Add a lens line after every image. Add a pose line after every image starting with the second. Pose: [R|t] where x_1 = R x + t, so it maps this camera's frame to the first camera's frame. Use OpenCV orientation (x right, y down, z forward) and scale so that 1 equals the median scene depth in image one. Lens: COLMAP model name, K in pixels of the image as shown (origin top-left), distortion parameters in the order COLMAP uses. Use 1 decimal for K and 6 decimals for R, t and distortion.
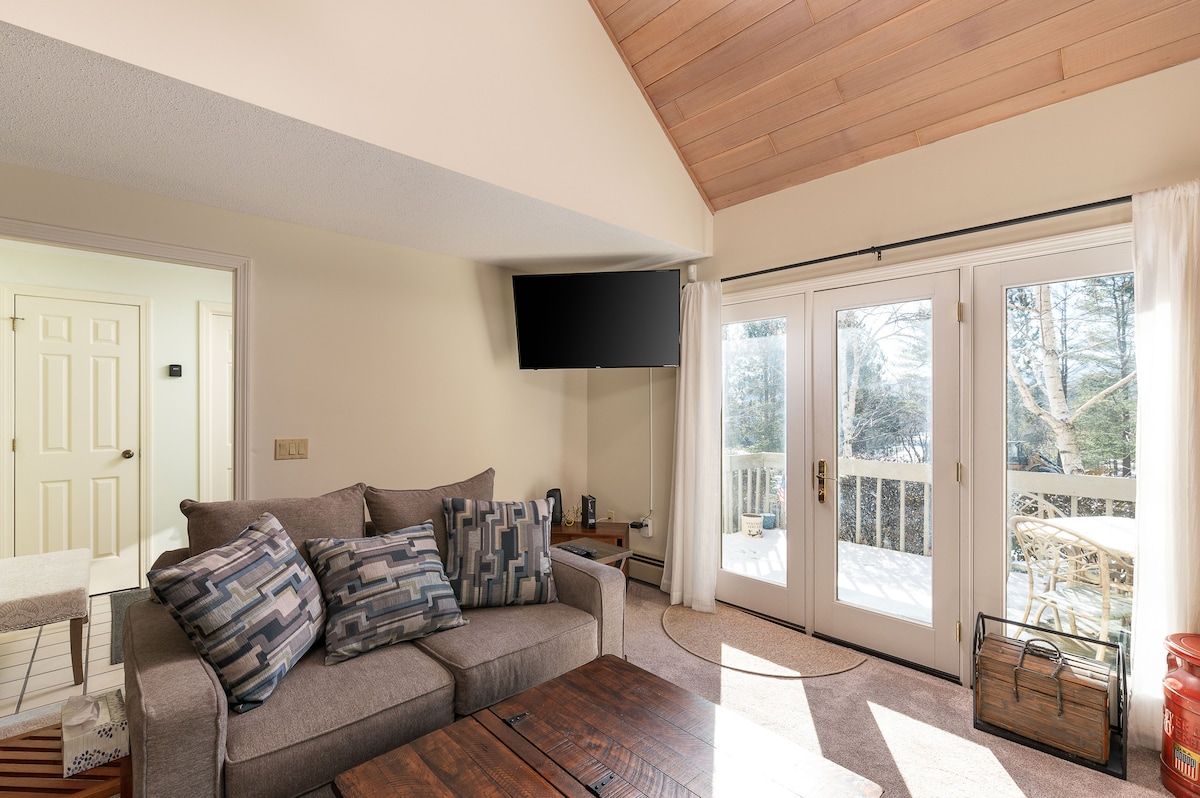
lens RADIAL K [[531.5, 0, 600.0], [0, 531.5, 399.0], [0, 0, 1]] dist [-0.000708, -0.000121]
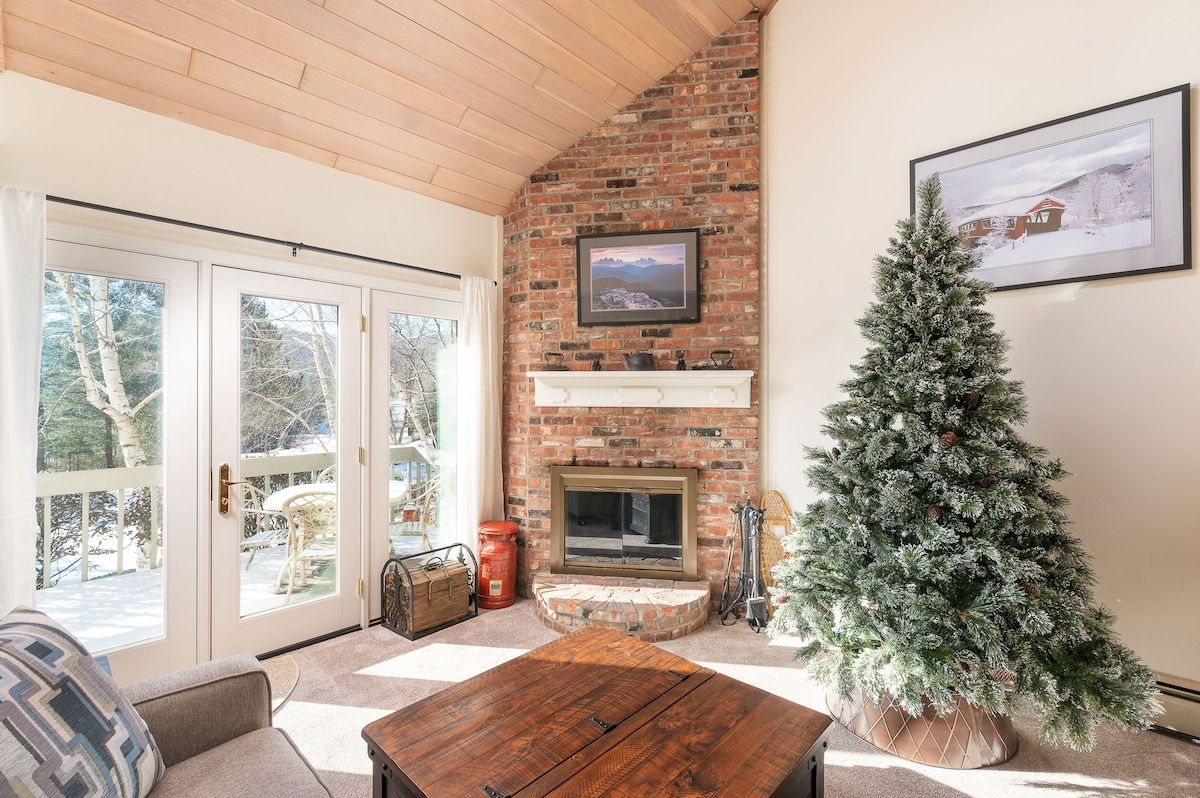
lens RADIAL K [[527.6, 0, 600.0], [0, 527.6, 399.0], [0, 0, 1]] dist [-0.000005, 0.000004]
pose [[-0.059335, 0.000943, 0.998238, -0.669660], [-0.013402, 0.999909, -0.001741, 0.004128], [-0.998148, -0.013481, -0.059317, 0.629749]]
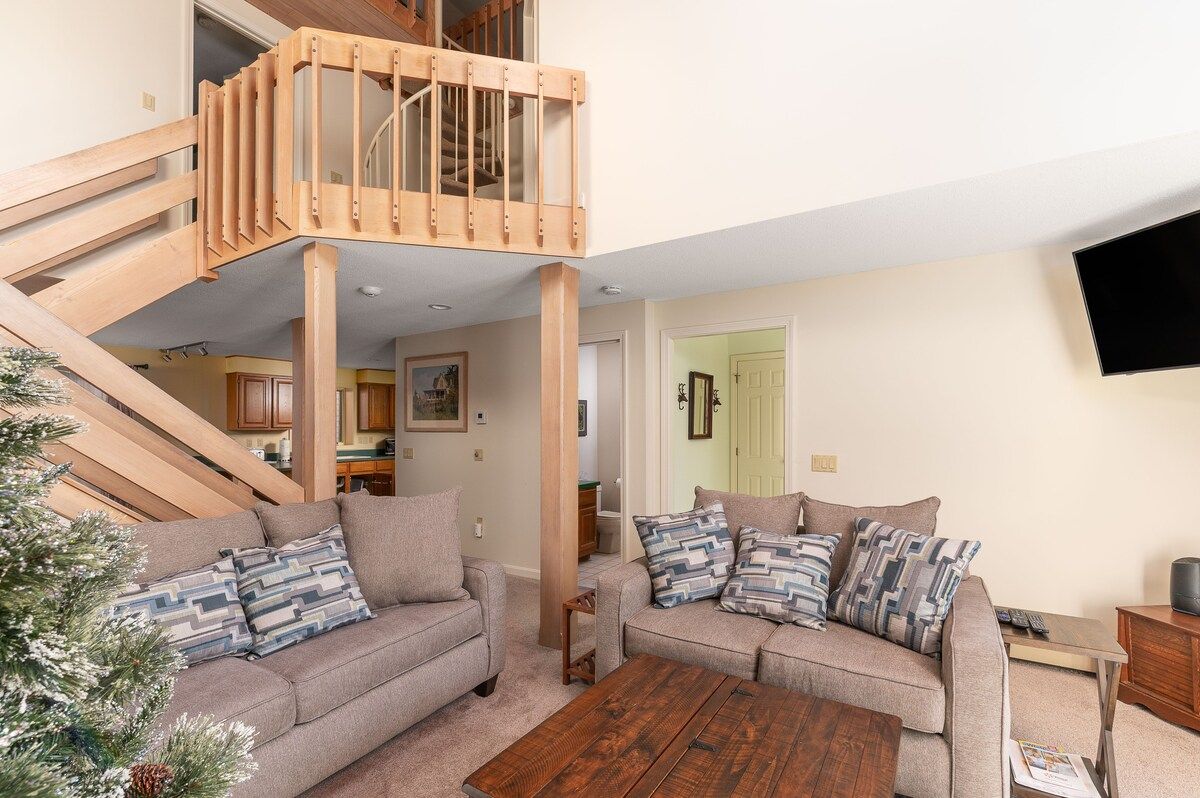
lens RADIAL K [[531.5, 0, 600.0], [0, 531.5, 399.0], [0, 0, 1]] dist [-0.000708, -0.000121]
pose [[0.239336, -0.051707, -0.969559, 0.672688], [0.016392, 0.998654, -0.049212, -0.001639], [0.970799, -0.004115, 0.239861, 0.285741]]
